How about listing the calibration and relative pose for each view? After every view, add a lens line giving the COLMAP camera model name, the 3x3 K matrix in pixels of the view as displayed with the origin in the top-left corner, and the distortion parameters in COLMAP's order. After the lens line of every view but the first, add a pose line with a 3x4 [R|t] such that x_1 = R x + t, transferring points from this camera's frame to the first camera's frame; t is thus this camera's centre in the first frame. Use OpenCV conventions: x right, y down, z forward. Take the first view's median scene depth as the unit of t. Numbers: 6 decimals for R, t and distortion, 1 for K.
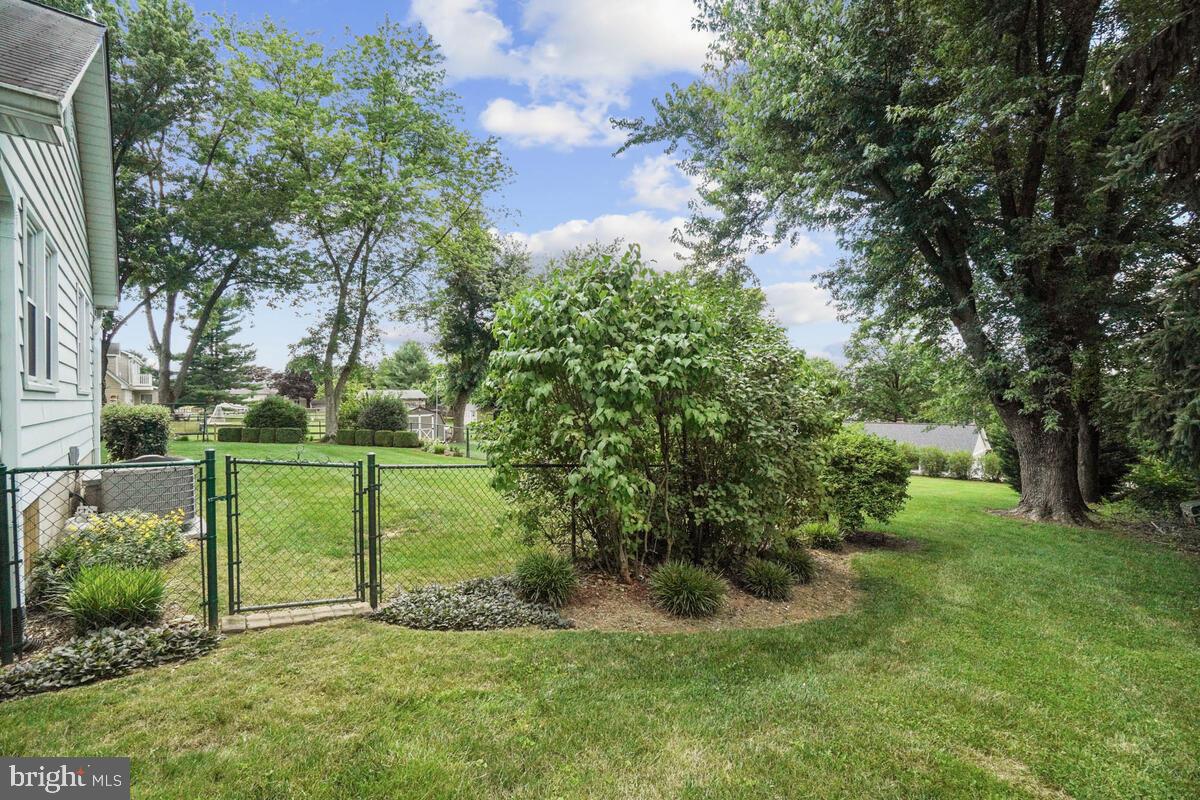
lens RADIAL K [[535.3, 0, 599.1], [0, 535.3, 404.7], [0, 0, 1]] dist [-0.034367, 0.003791]
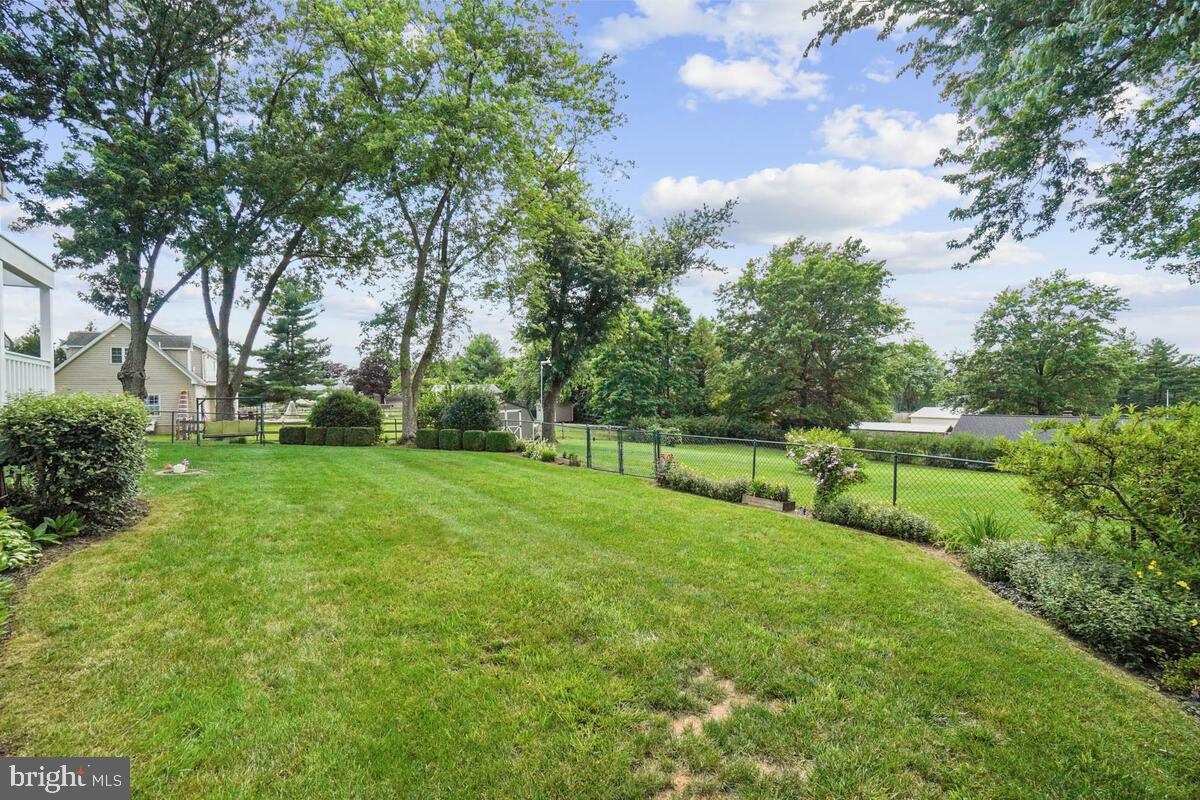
lens RADIAL K [[535.3, 0, 603.2], [0, 535.3, 398.2], [0, 0, 1]] dist [-0.034367, 0.003791]
pose [[0.994047, -0.007872, -0.108671, -0.100285], [0.007648, 0.999968, -0.002476, 0.003294], [0.108687, 0.001630, 0.994075, 0.183454]]
